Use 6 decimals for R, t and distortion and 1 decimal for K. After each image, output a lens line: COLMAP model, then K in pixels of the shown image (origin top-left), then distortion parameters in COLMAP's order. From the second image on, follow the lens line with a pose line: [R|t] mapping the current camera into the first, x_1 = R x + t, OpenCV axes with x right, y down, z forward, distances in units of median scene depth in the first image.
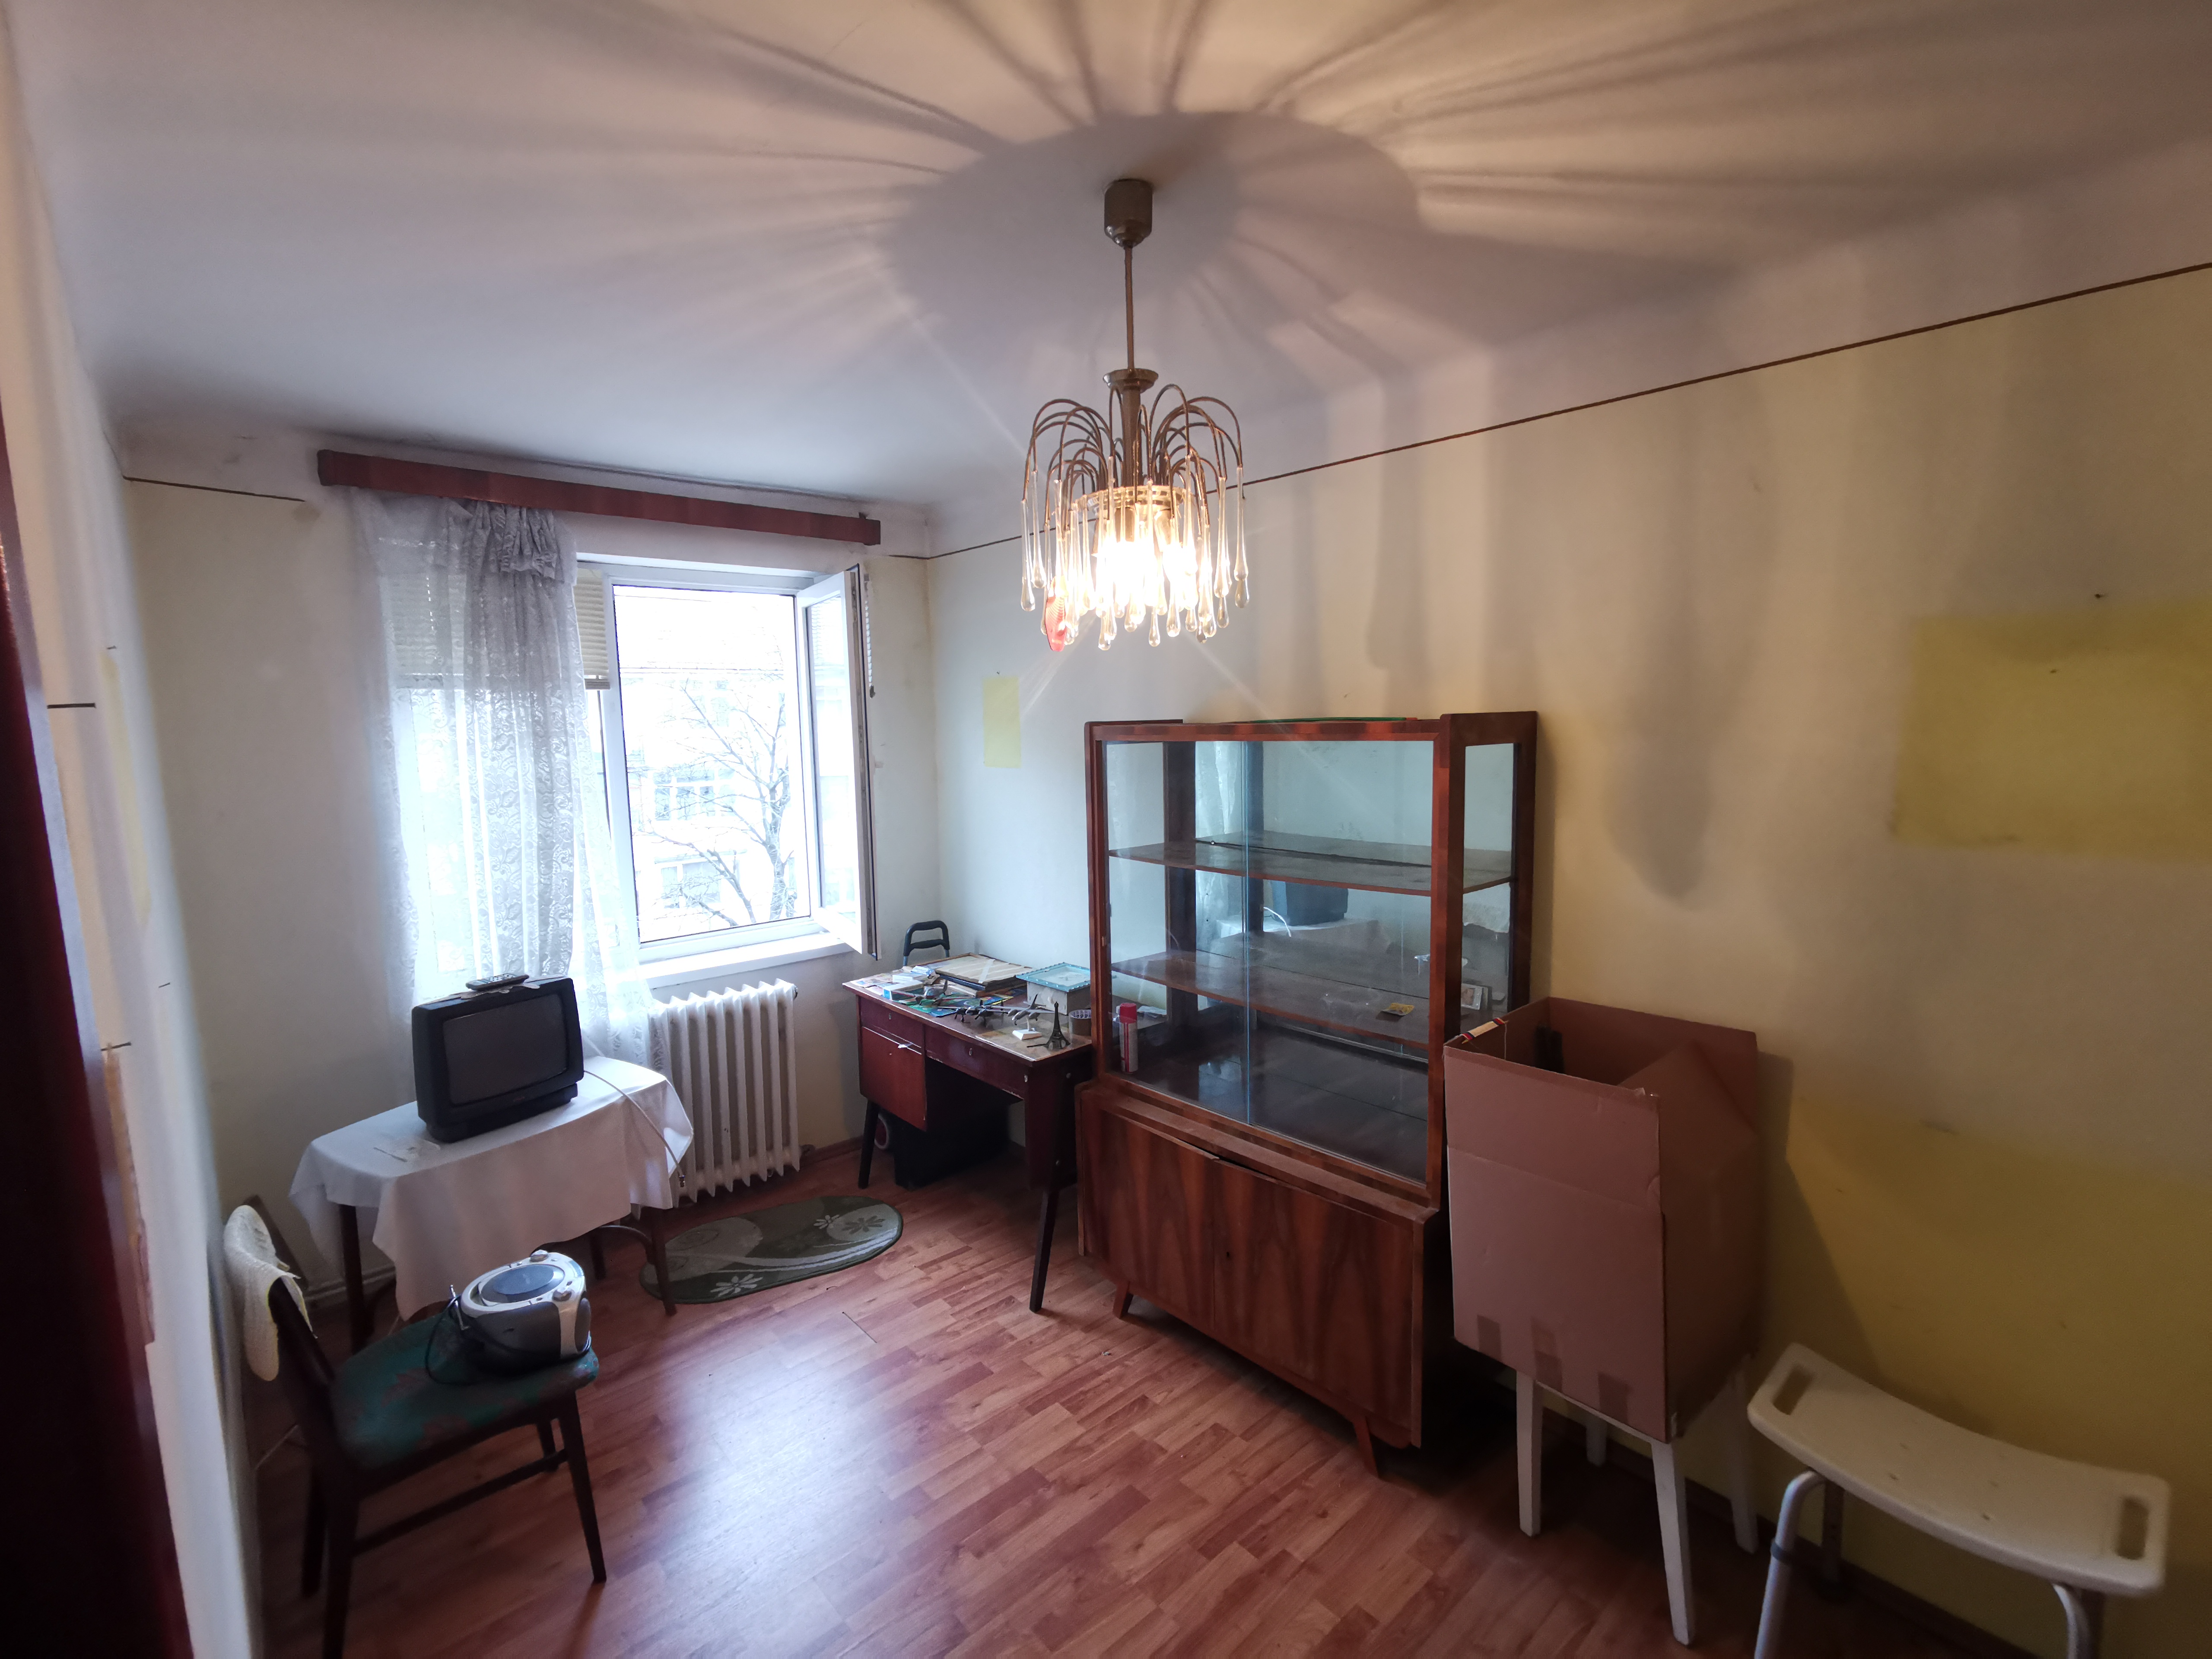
lens RADIAL K [[1031.0, 0, 1111.1], [0, 1031.0, 827.3], [0, 0, 1]] dist [0.003759, 0.000169]
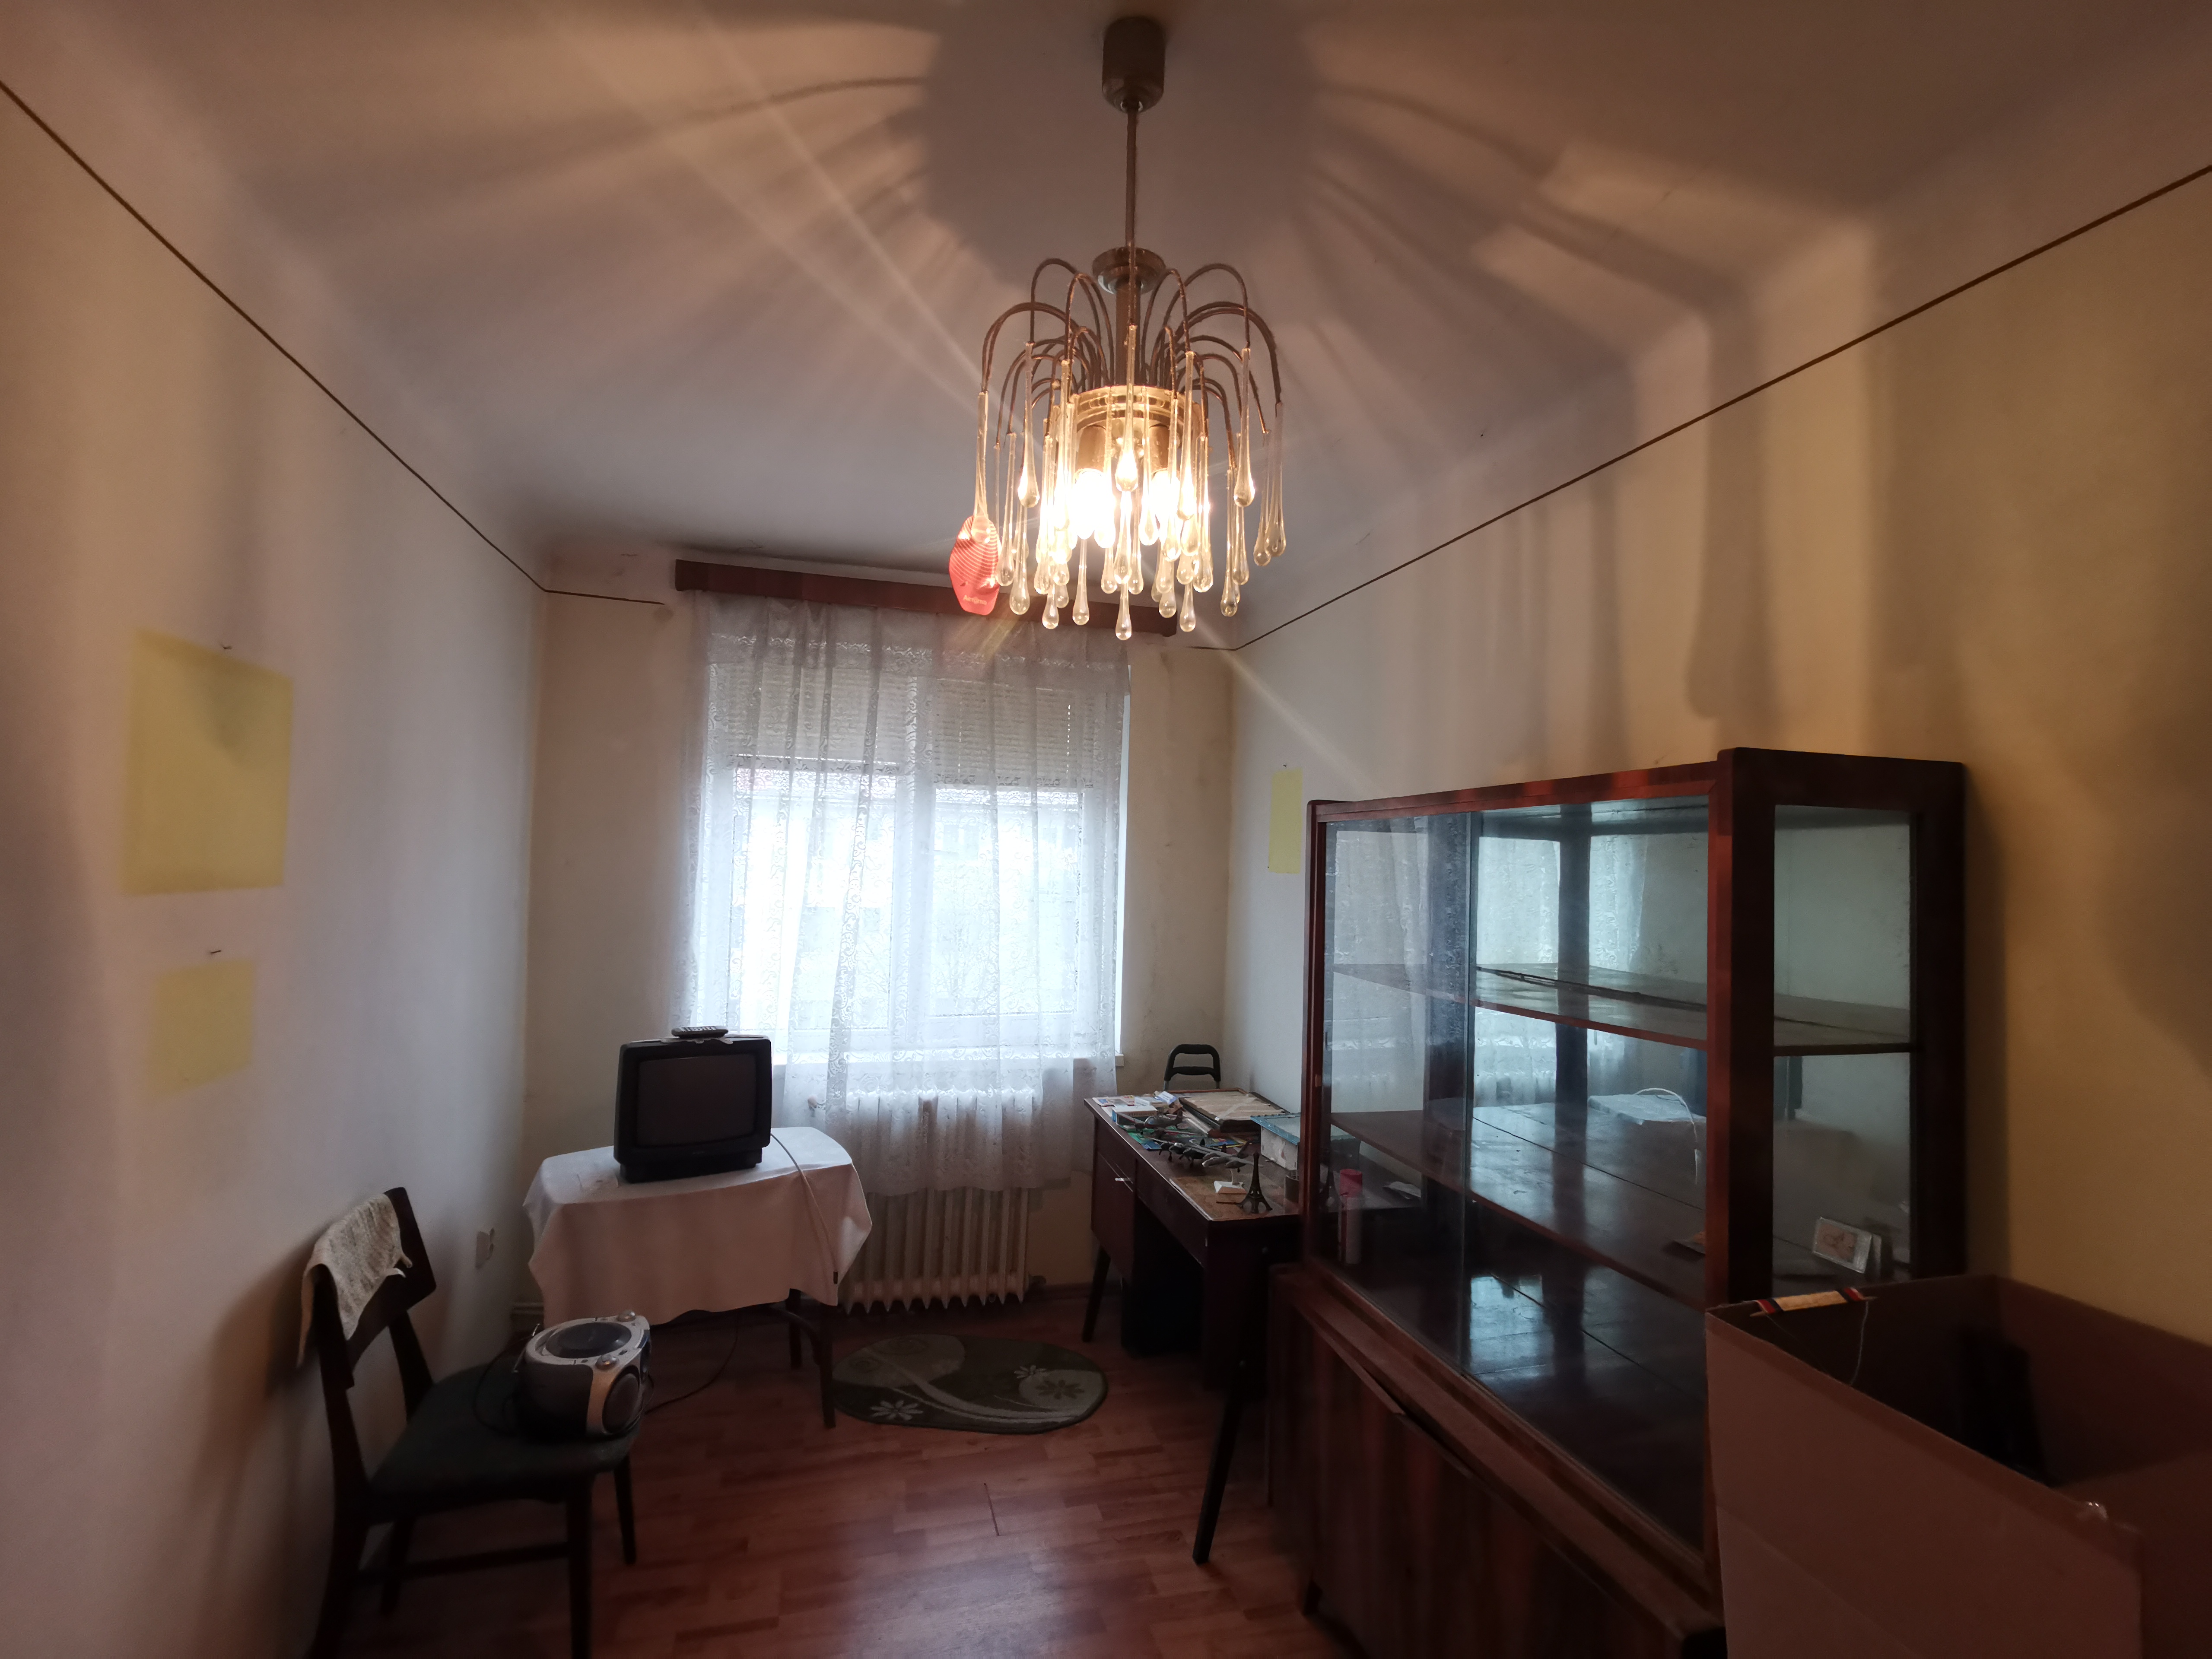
lens RADIAL K [[1024.4, 0, 1111.0], [0, 1024.4, 832.2], [0, 0, 1]] dist [-0.001069, 0.006171]
pose [[0.889264, 0.027443, -0.456570, 0.204114], [-0.094096, 0.987824, -0.123897, 0.036579], [0.447611, 0.153139, 0.881018, 0.224555]]
